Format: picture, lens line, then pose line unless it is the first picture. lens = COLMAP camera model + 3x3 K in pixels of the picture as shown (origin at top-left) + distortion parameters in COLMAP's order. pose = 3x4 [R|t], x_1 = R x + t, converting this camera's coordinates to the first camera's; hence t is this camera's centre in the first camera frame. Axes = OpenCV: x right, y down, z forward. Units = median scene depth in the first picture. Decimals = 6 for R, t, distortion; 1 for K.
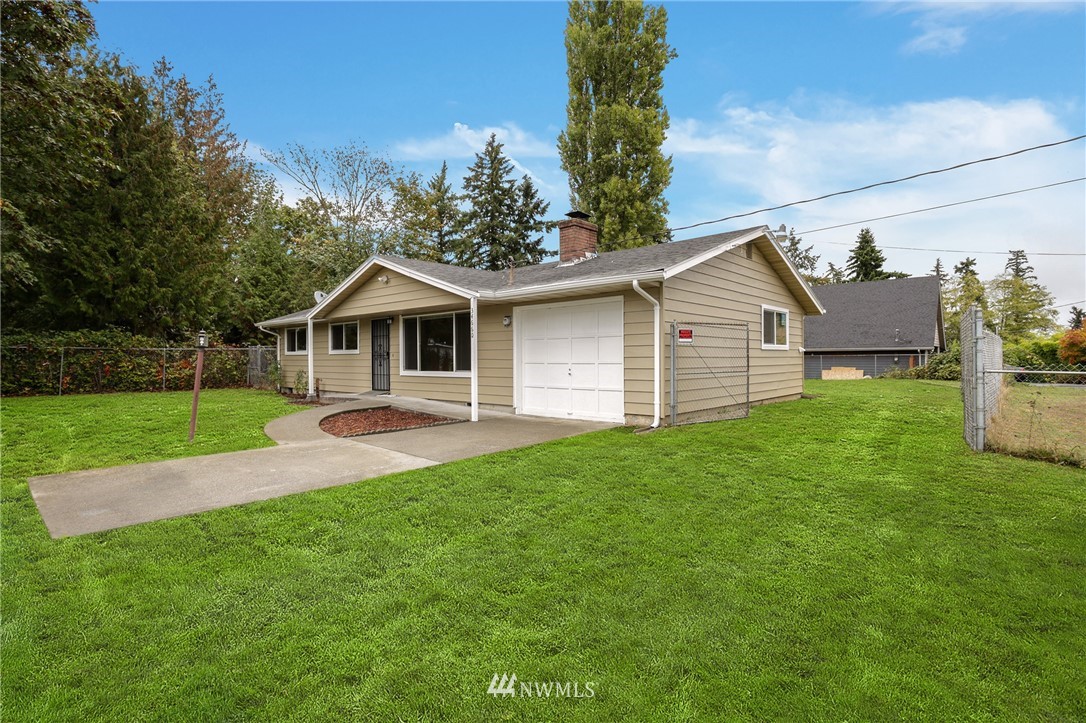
lens RADIAL K [[527.9, 0, 543.0], [0, 527.9, 361.5], [0, 0, 1]] dist [-0.031754, 0.000779]
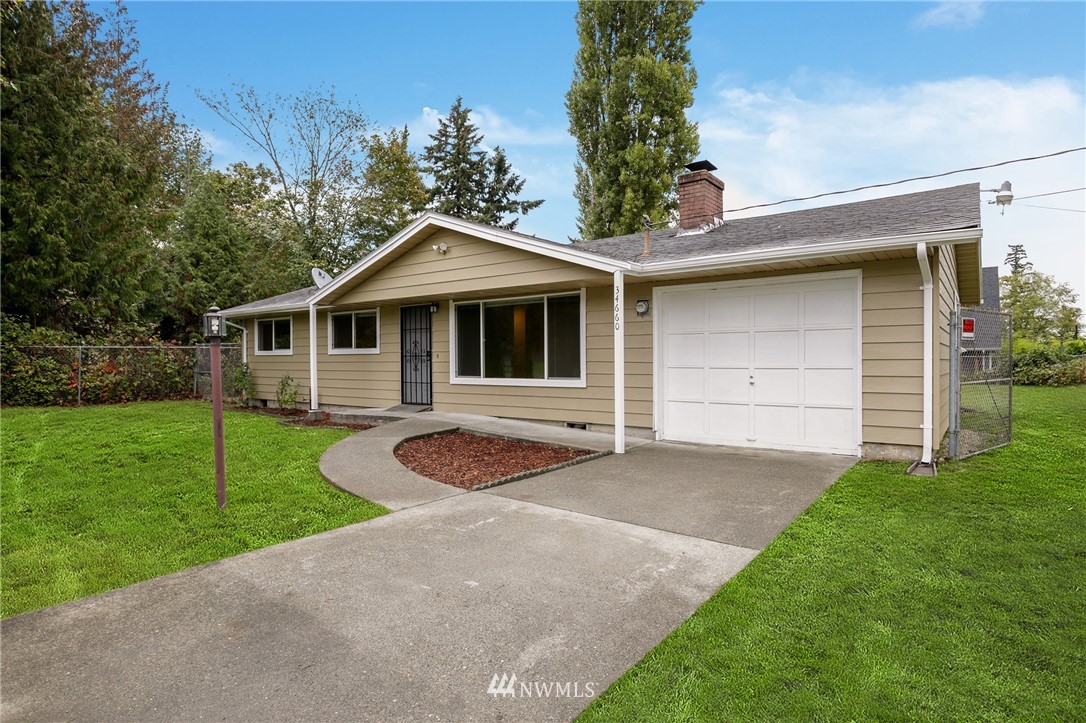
lens RADIAL K [[609.9, 0, 577.2], [0, 609.9, 369.4], [0, 0, 1]] dist [-0.020772, 0.001972]
pose [[0.995916, -0.000329, 0.090287, -0.102997], [-0.000553, 0.999952, 0.009743, -0.000971], [-0.090286, -0.009753, 0.995868, 0.091118]]
